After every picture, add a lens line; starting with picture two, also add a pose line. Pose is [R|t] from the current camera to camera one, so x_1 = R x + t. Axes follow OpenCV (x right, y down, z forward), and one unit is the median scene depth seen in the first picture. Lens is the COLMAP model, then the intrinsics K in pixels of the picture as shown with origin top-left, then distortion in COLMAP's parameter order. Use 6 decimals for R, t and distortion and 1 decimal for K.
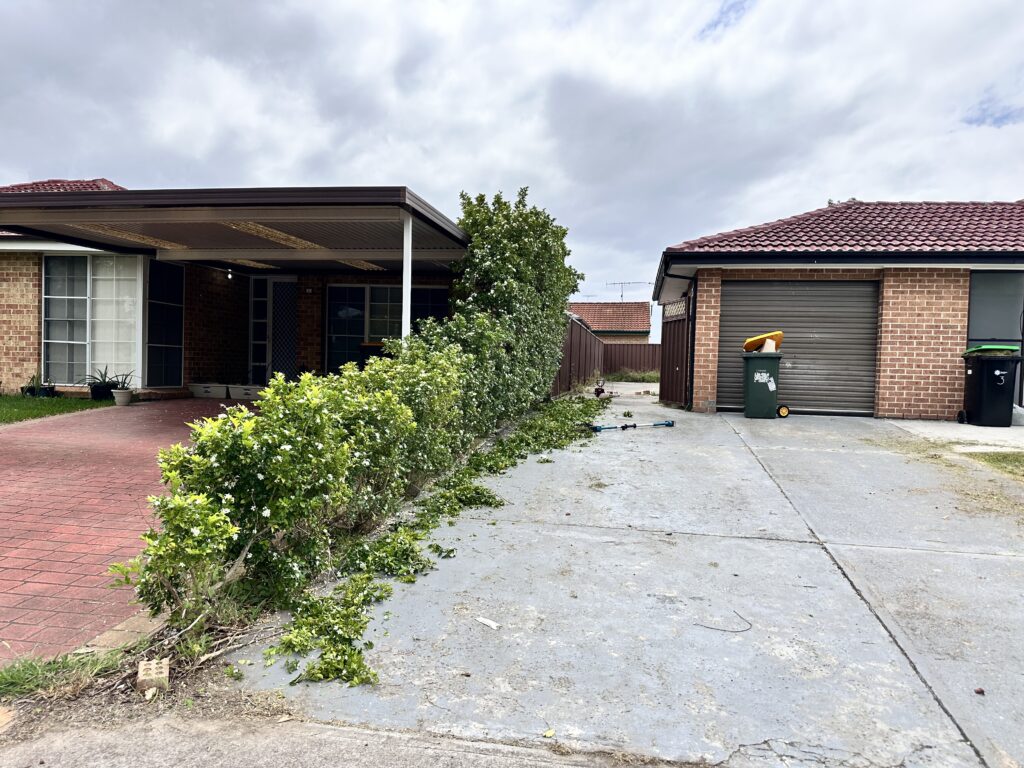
lens RADIAL K [[723.9, 0, 550.2], [0, 723.9, 385.3], [0, 0, 1]] dist [0.077000, -0.116521]
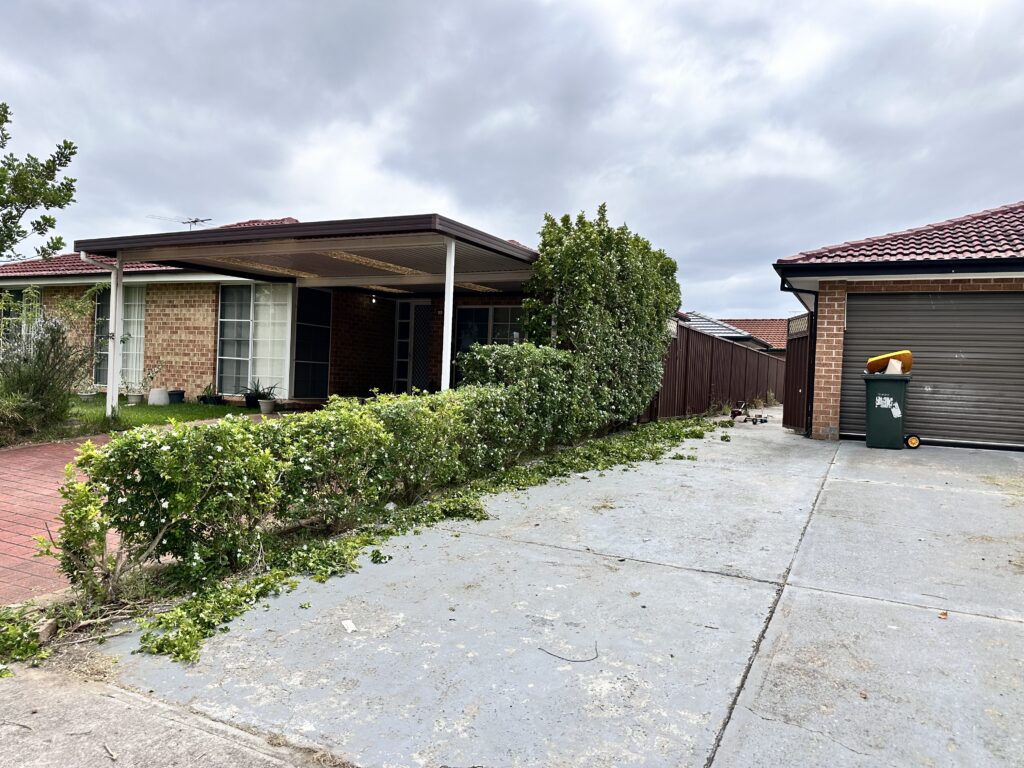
lens RADIAL K [[724.9, 0, 512.0], [0, 724.9, 384.0], [0, 0, 1]] dist [0.078760, -0.121405]
pose [[0.955622, 0.015734, -0.294174, 0.114628], [-0.023932, 0.999419, -0.024287, -0.000400], [0.293621, 0.030249, 0.955443, 0.011876]]
